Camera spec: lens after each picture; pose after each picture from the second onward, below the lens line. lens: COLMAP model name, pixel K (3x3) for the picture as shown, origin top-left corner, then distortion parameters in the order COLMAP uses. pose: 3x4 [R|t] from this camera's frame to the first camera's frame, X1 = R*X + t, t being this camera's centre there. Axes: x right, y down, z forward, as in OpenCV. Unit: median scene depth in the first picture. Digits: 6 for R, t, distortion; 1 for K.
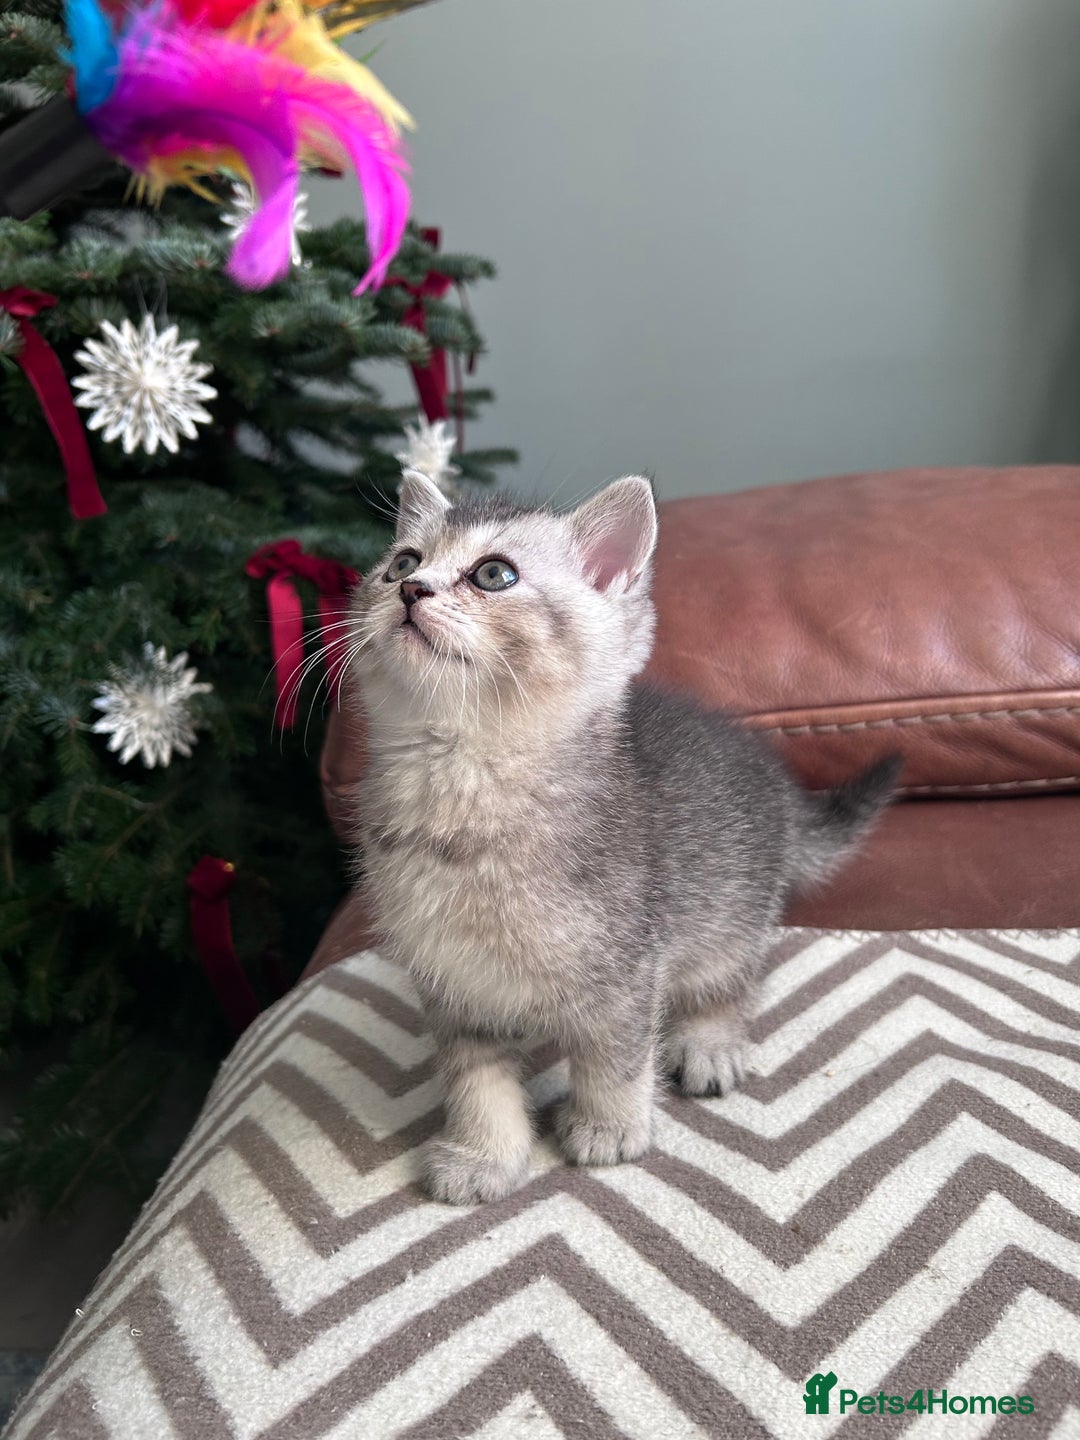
lens RADIAL K [[1124.3, 0, 531.1], [0, 1124.3, 732.8], [0, 0, 1]] dist [0.009483, -0.024530]
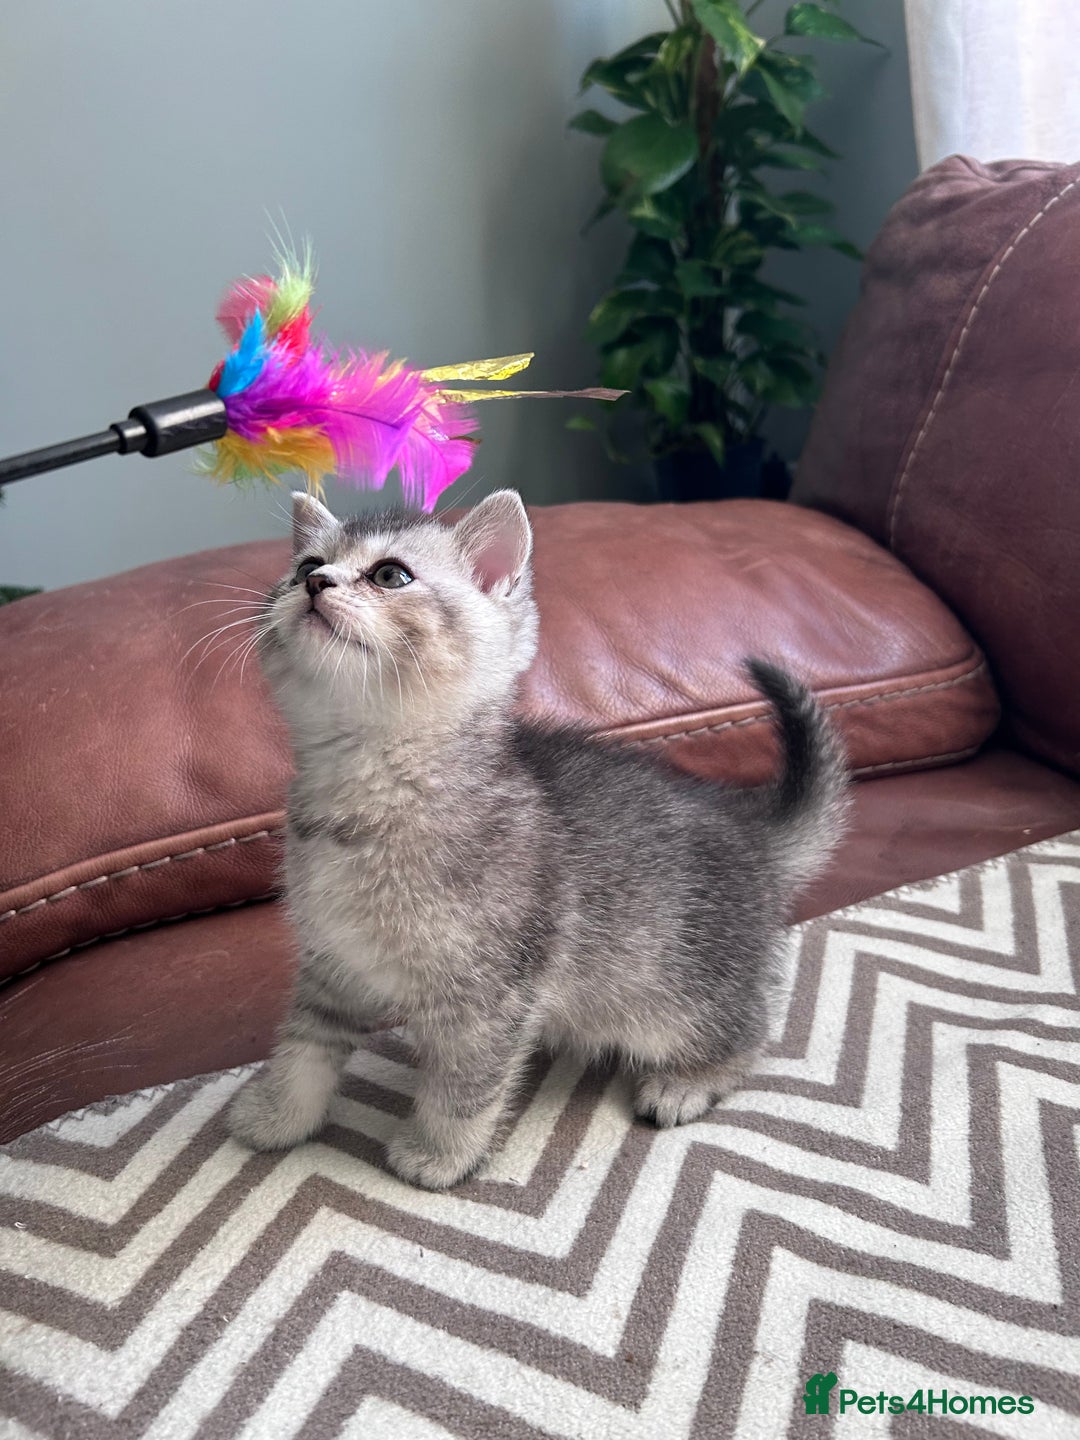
lens RADIAL K [[1106.1, 0, 516.1], [0, 1106.1, 736.8], [0, 0, 1]] dist [-0.015678, -0.002004]
pose [[0.898014, -0.117745, 0.423918, -0.099562], [0.120351, 0.992515, 0.020728, -0.059926], [-0.423186, 0.032406, 0.905463, 0.099014]]
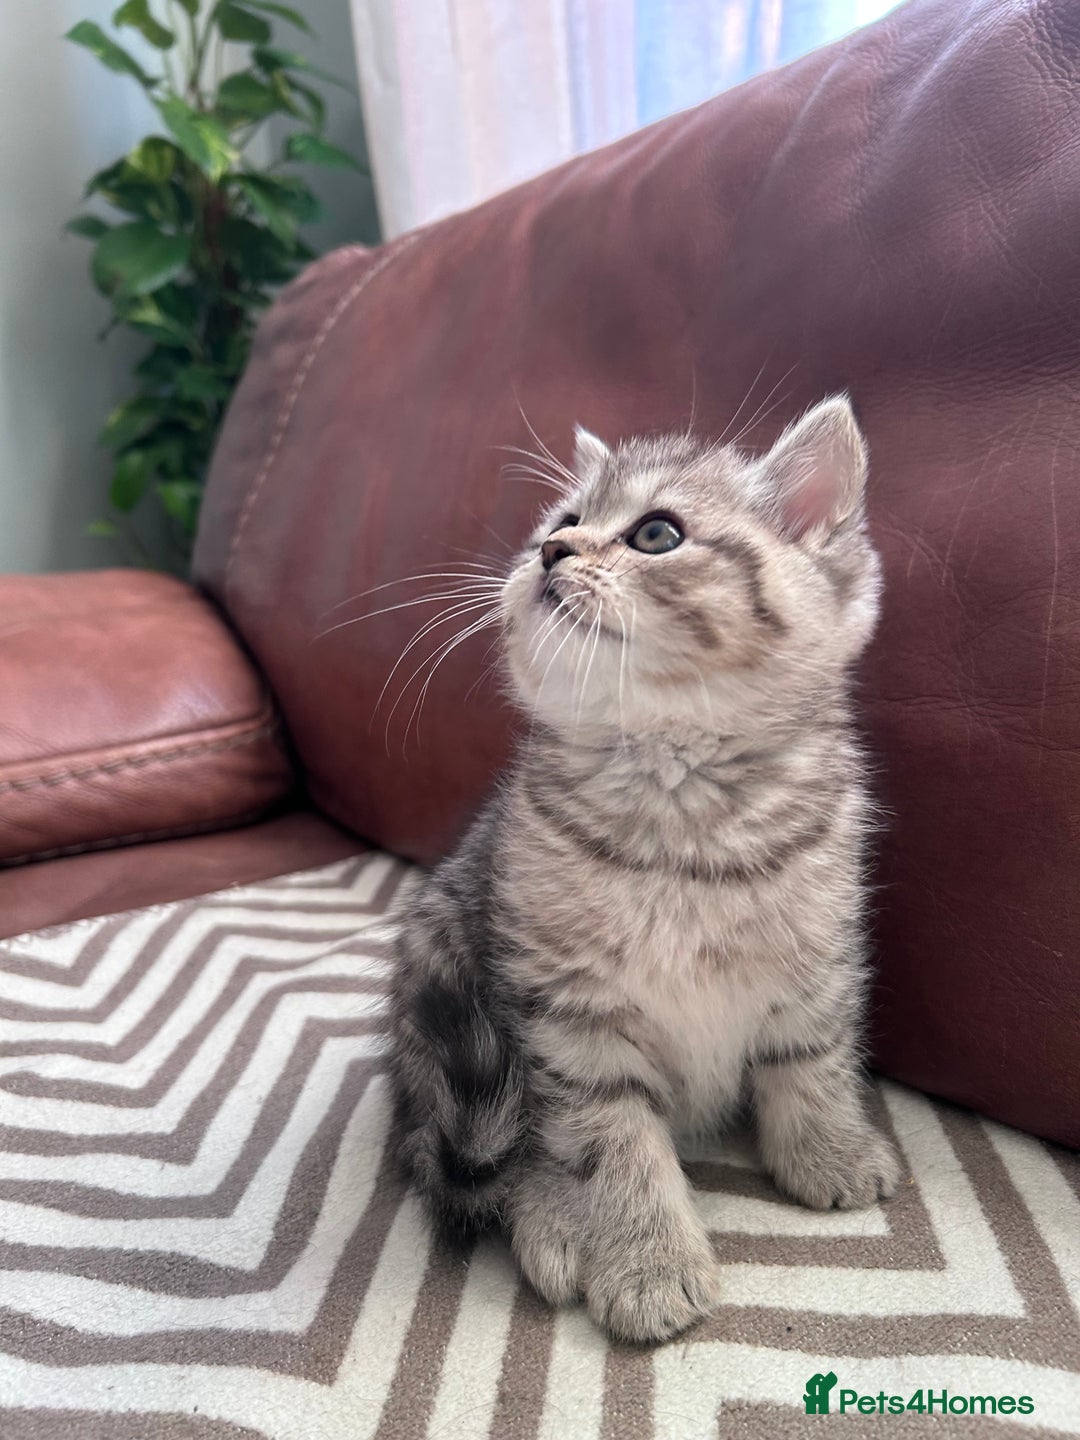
lens RADIAL K [[1124.3, 0, 527.6], [0, 1124.3, 714.9], [0, 0, 1]] dist [0.009483, -0.024530]
pose [[0.766977, -0.075626, 0.637202, 0.342853], [0.175067, 0.980020, -0.094408, 0.097960], [-0.617331, 0.183962, 0.764892, -0.071330]]
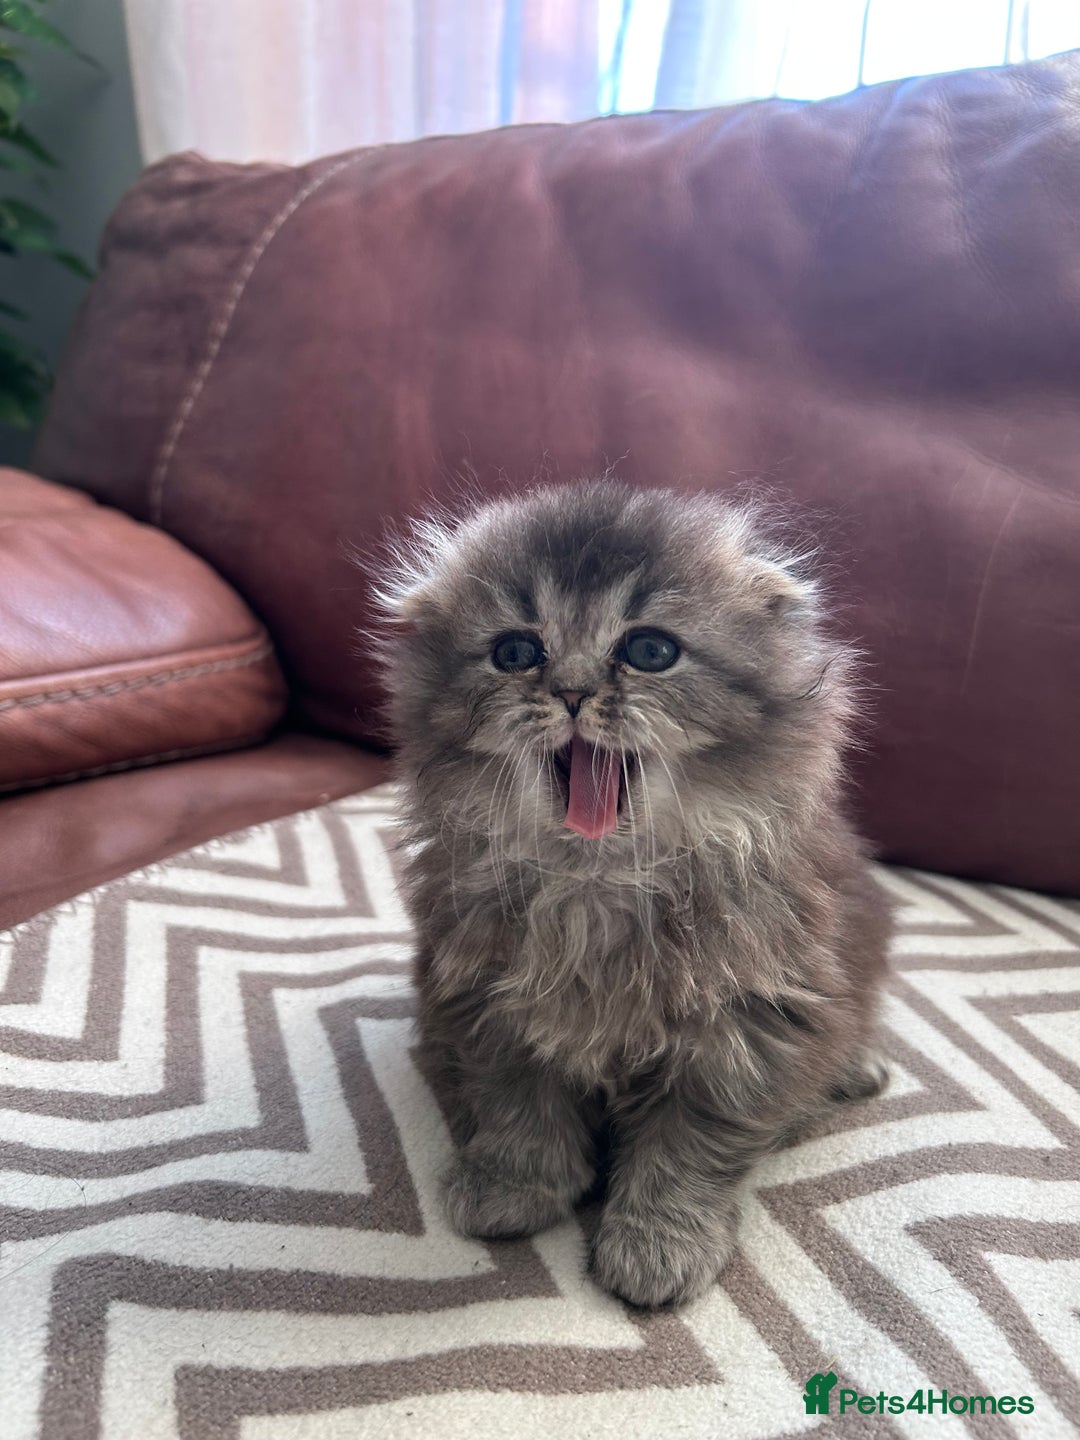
lens RADIAL K [[1124.3, 0, 536.2], [0, 1124.3, 706.3], [0, 0, 1]] dist [0.009483, -0.024530]
pose [[0.429401, -0.076577, 0.899862, -0.021972], [0.173150, 0.984895, 0.001188, 0.060033], [-0.886360, 0.155301, 0.436174, 0.255037]]
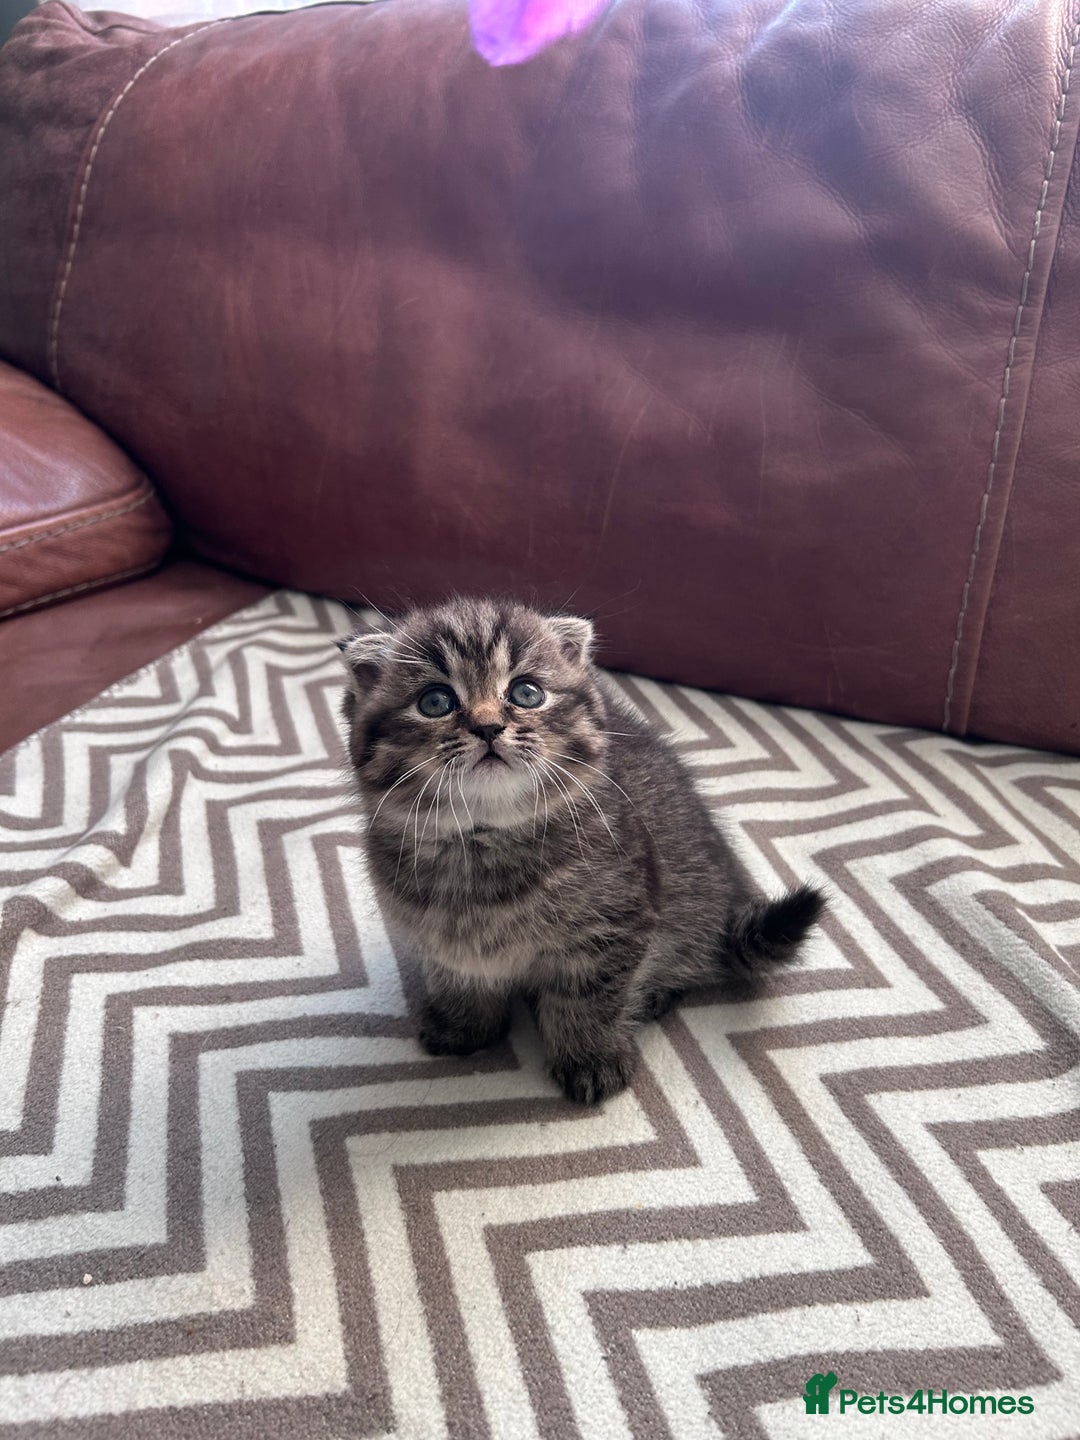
lens RADIAL K [[1124.3, 0, 558.9], [0, 1124.3, 718.3], [0, 0, 1]] dist [0.009483, -0.024530]
pose [[0.424947, -0.333692, 0.841469, -0.225029], [0.213256, 0.940315, 0.265195, -0.048565], [-0.879740, 0.066755, 0.470746, -0.159453]]
